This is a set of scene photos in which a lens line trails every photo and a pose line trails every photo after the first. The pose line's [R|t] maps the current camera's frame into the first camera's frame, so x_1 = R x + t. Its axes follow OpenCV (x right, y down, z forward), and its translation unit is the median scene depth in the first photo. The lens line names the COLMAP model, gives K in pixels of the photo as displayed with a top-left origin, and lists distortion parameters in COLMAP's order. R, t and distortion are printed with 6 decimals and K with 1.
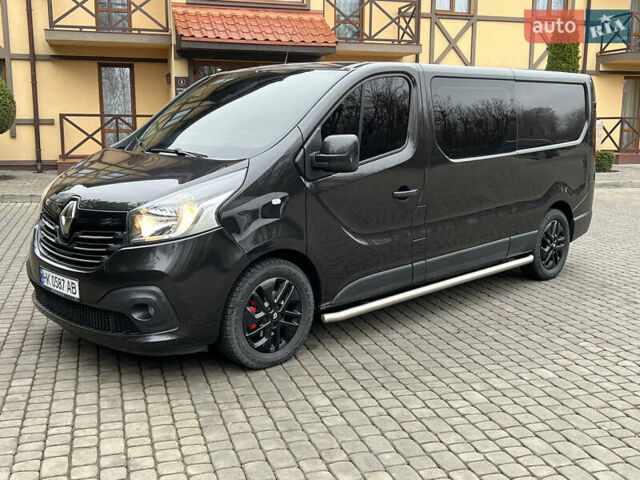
lens RADIAL K [[716.8, 0, 320.0], [0, 716.8, 240.0], [0, 0, 1]] dist [0.079528, -0.017684]
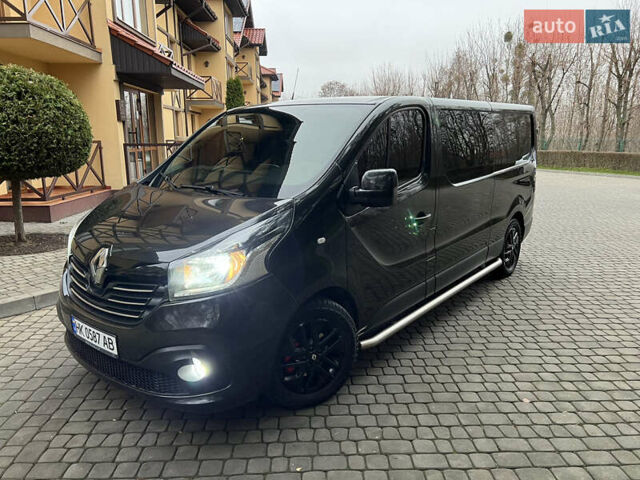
lens RADIAL K [[490.7, 0, 320.0], [0, 490.7, 240.0], [0, 0, 1]] dist [0.046515, -0.049382]
pose [[0.993846, -0.041742, 0.102605, -0.126427], [0.038223, 0.998619, 0.036031, -0.075551], [-0.103968, -0.031887, 0.994069, 0.327968]]
